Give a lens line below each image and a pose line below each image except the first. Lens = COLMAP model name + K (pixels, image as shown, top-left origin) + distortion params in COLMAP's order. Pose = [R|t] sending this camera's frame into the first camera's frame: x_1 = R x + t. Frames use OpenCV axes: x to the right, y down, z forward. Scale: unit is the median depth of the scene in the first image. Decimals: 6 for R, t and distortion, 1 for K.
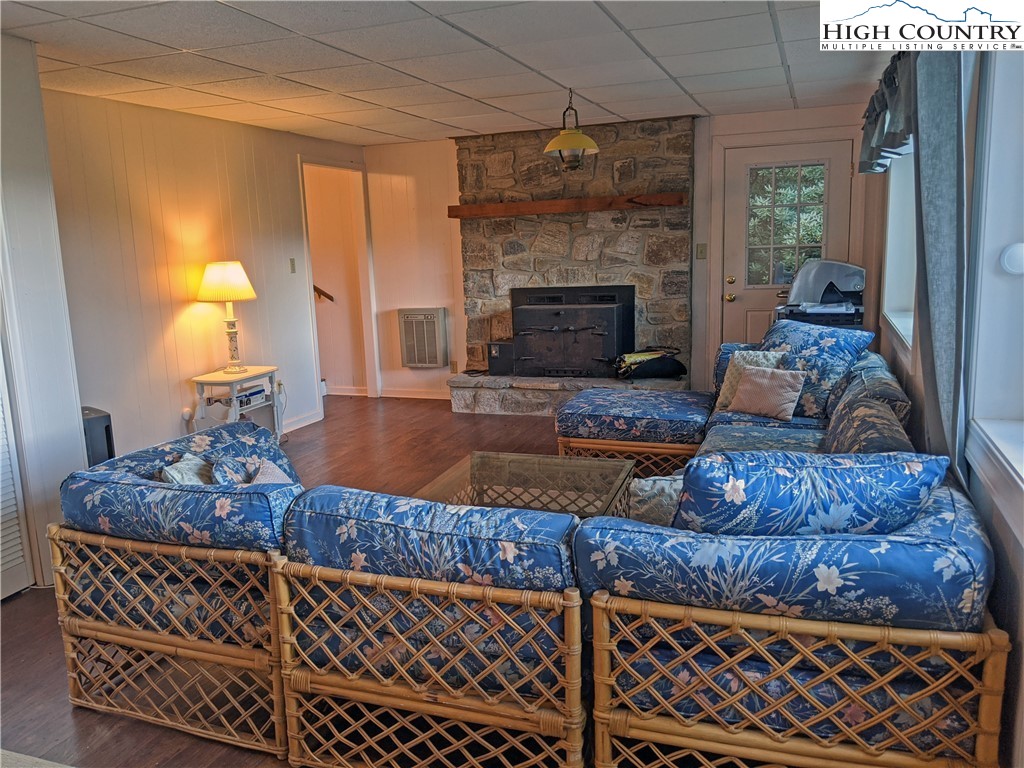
lens RADIAL K [[830.2, 0, 506.2], [0, 830.2, 389.7], [0, 0, 1]] dist [0.088277, -0.160078]
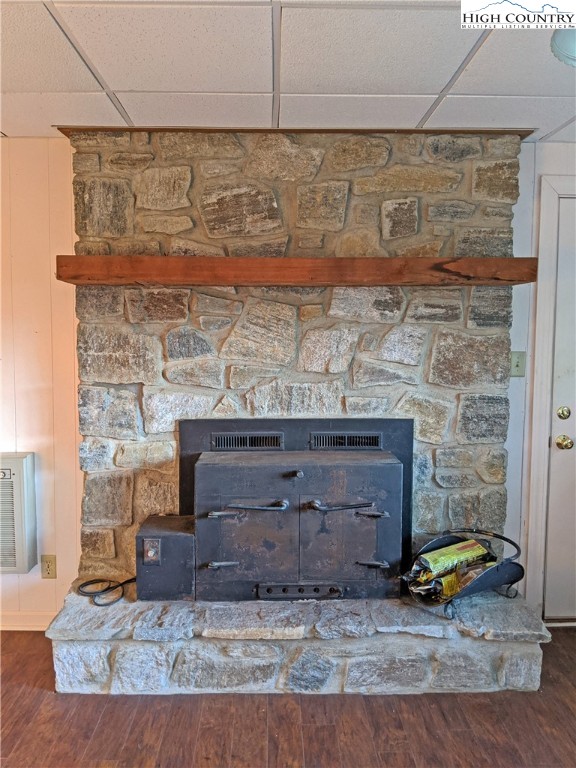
lens RADIAL K [[622.6, 0, 271.5], [0, 622.6, 377.0], [0, 0, 1]] dist [0.088277, -0.160078]
pose [[0.929456, 0.020057, 0.368388, -0.091179], [0.024442, 0.992980, -0.115733, -0.108578], [-0.368123, 0.116573, 0.922441, 0.649785]]
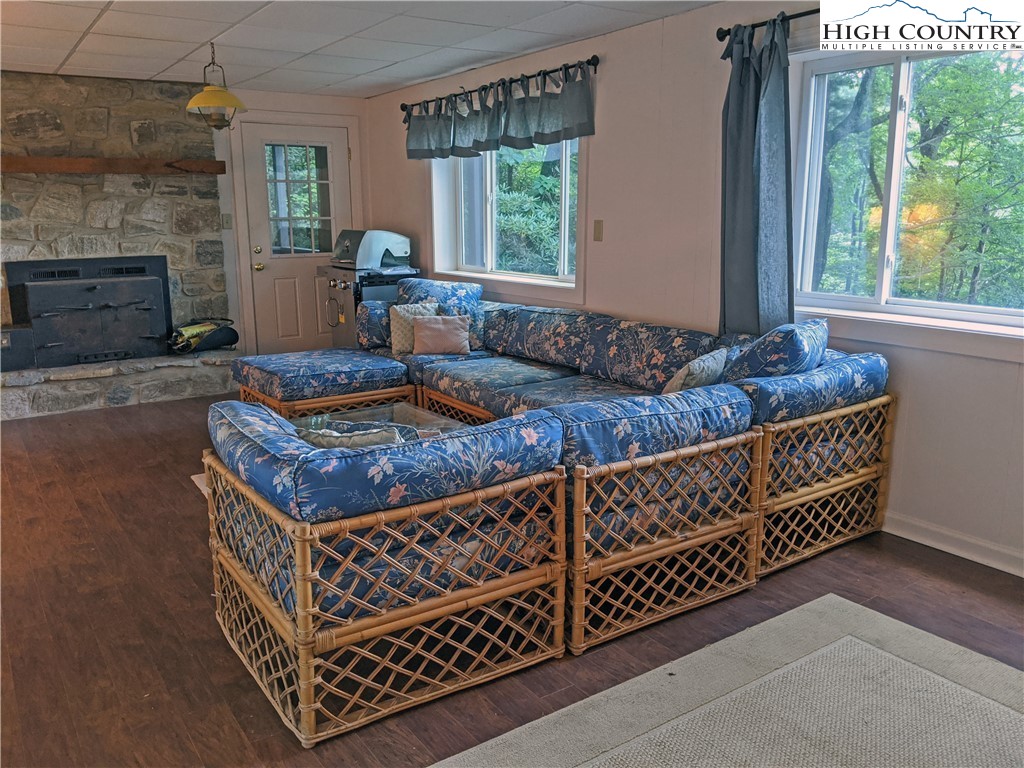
lens RADIAL K [[830.2, 0, 517.3], [0, 830.2, 385.5], [0, 0, 1]] dist [0.088277, -0.160078]
pose [[0.563019, -0.136235, 0.815138, -0.418574], [0.129154, 0.988705, 0.076036, -0.001566], [-0.816290, 0.062469, 0.574255, 0.143451]]
